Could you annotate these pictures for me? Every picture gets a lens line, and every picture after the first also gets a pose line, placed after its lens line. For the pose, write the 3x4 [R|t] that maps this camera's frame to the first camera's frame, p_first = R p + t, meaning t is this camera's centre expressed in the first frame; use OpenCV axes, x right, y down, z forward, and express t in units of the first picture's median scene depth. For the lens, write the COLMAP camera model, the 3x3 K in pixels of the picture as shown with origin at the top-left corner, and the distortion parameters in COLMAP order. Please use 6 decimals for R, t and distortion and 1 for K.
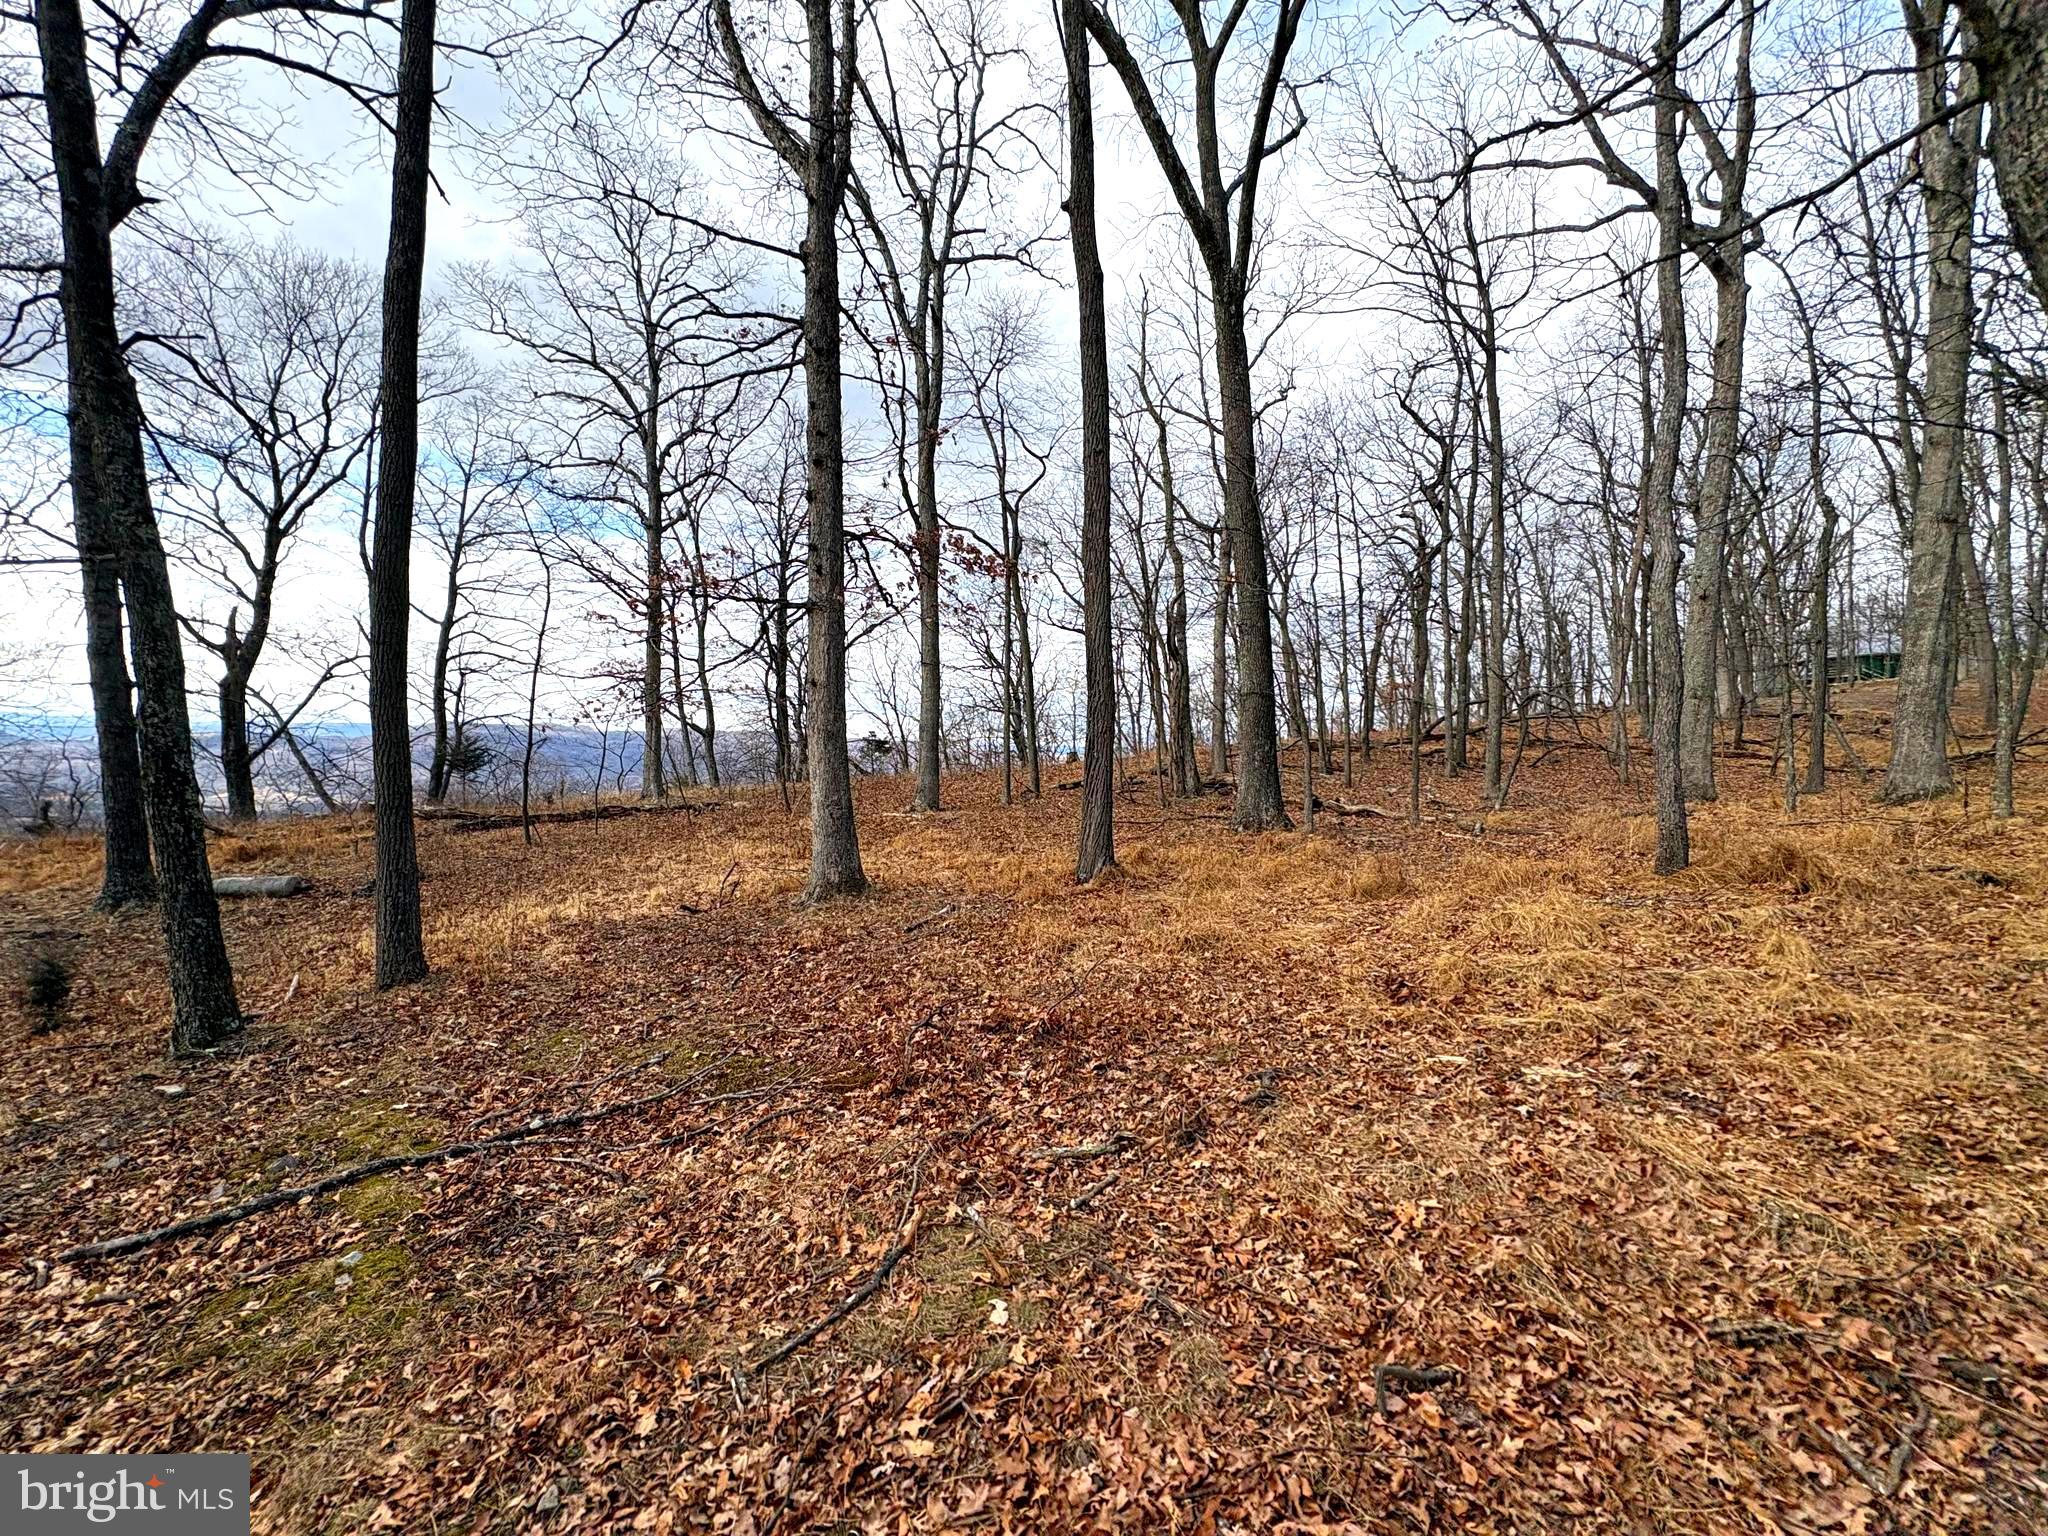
lens RADIAL K [[810.9, 0, 1024.3], [0, 810.9, 767.5], [0, 0, 1]] dist [0.002661, -0.000320]
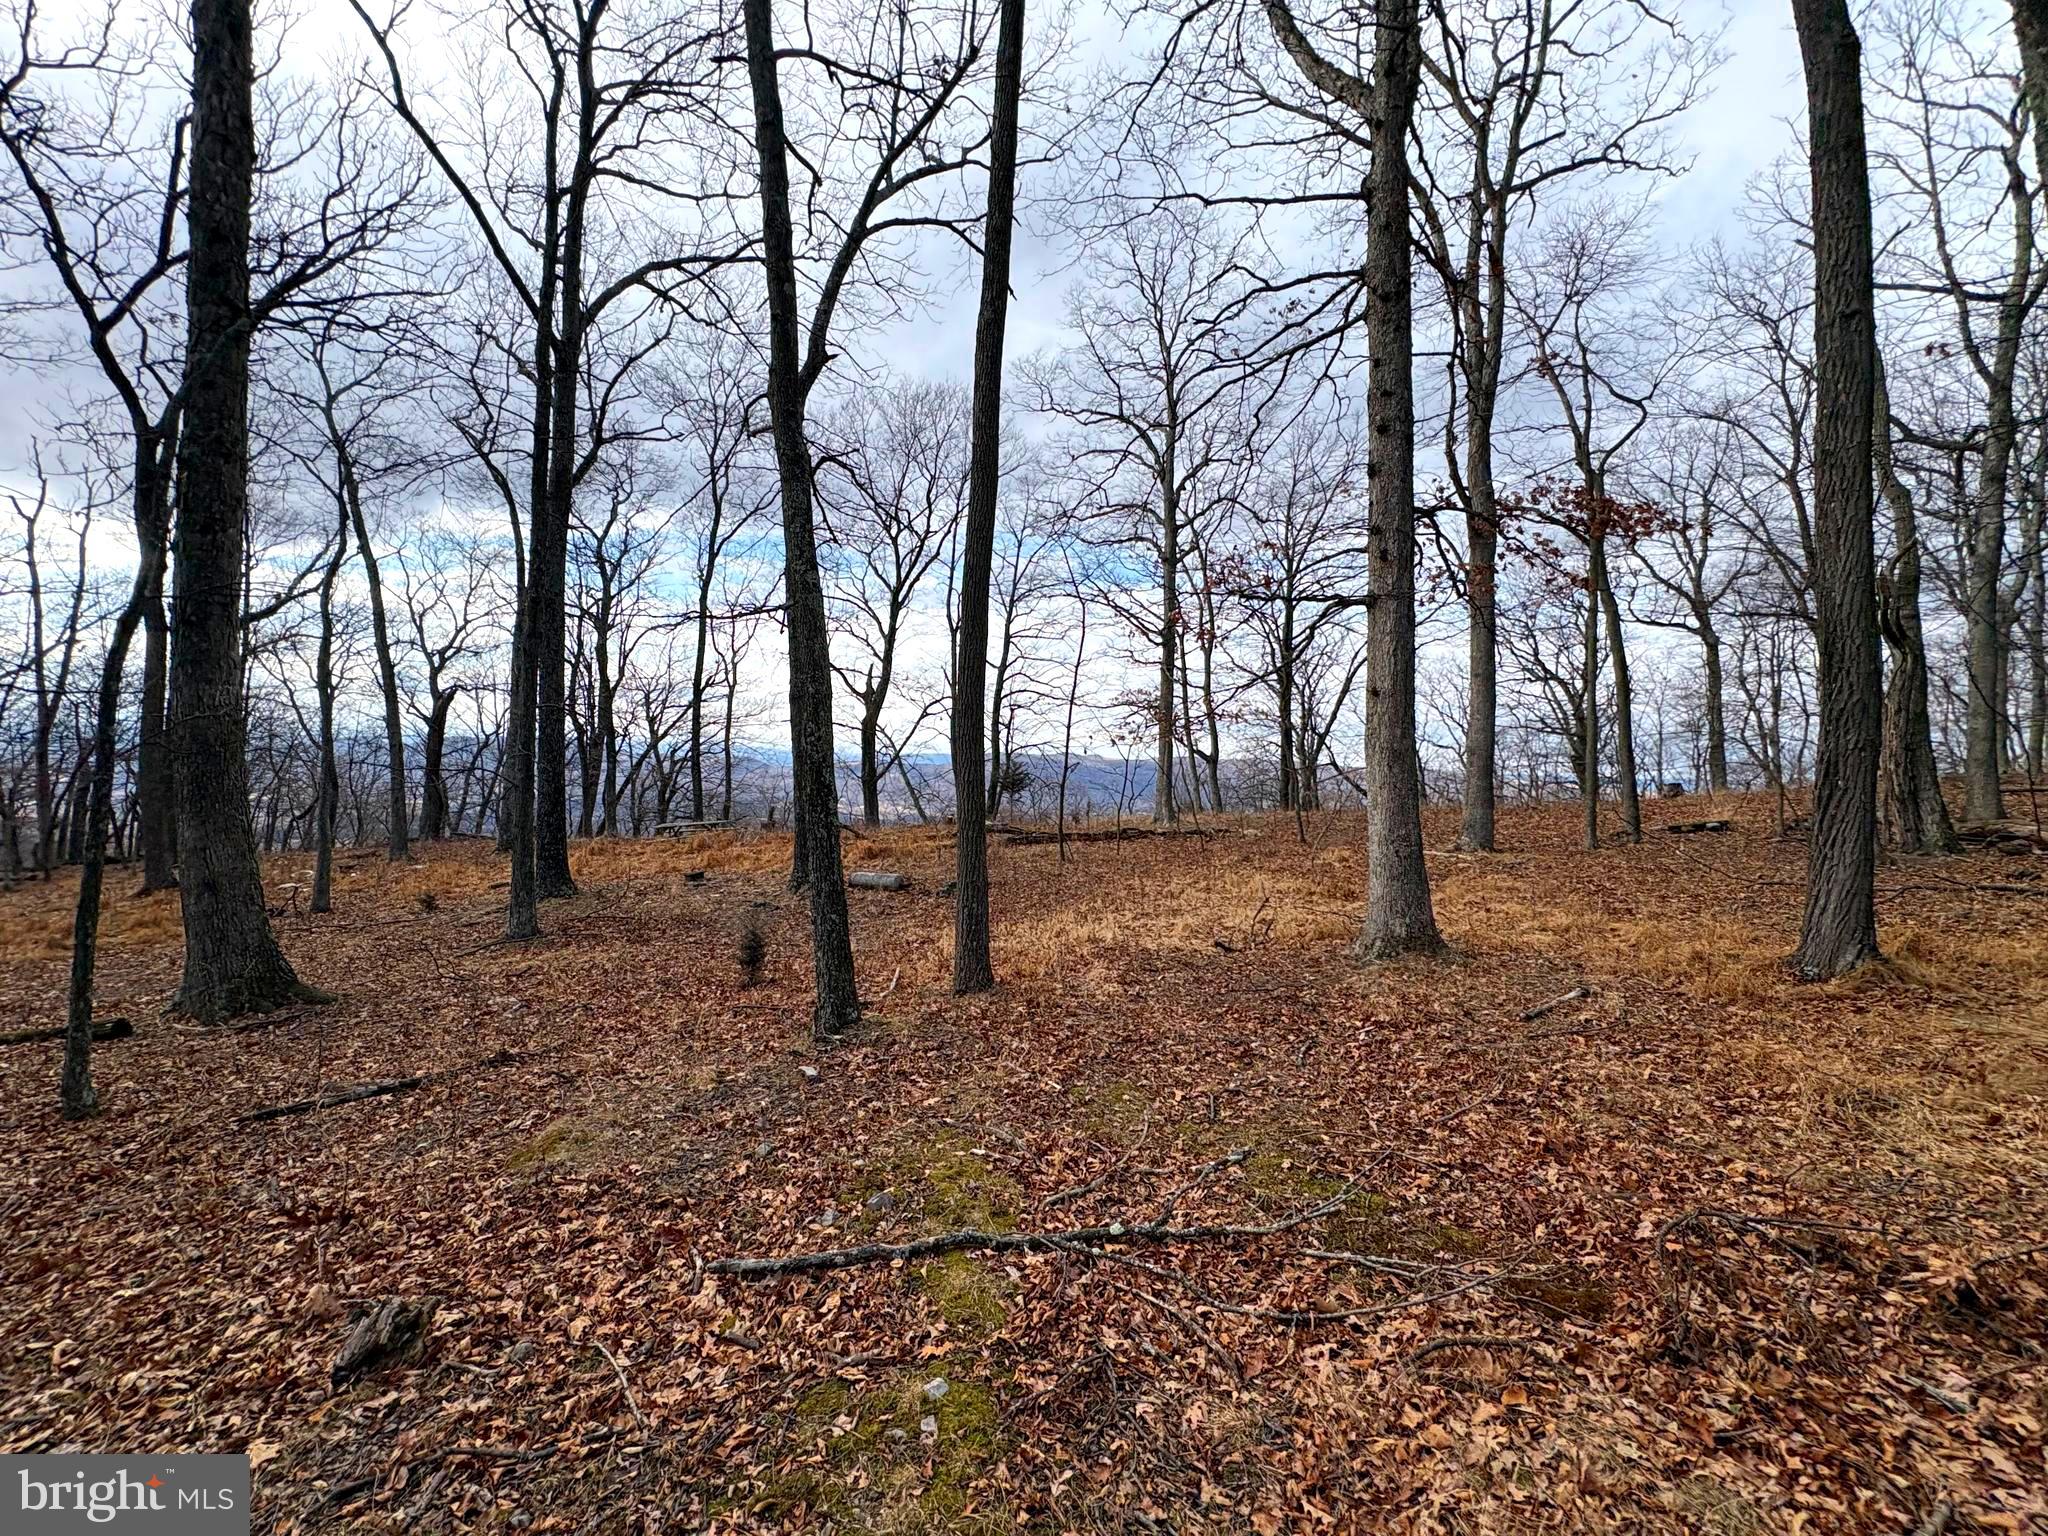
lens RADIAL K [[810.9, 0, 1025.3], [0, 810.9, 770.1], [0, 0, 1]] dist [0.002661, -0.000320]
pose [[0.835270, 0.005108, -0.549816, -0.094932], [-0.022831, 0.999417, -0.025400, 0.004858], [0.549365, 0.033768, 0.834900, 0.107089]]
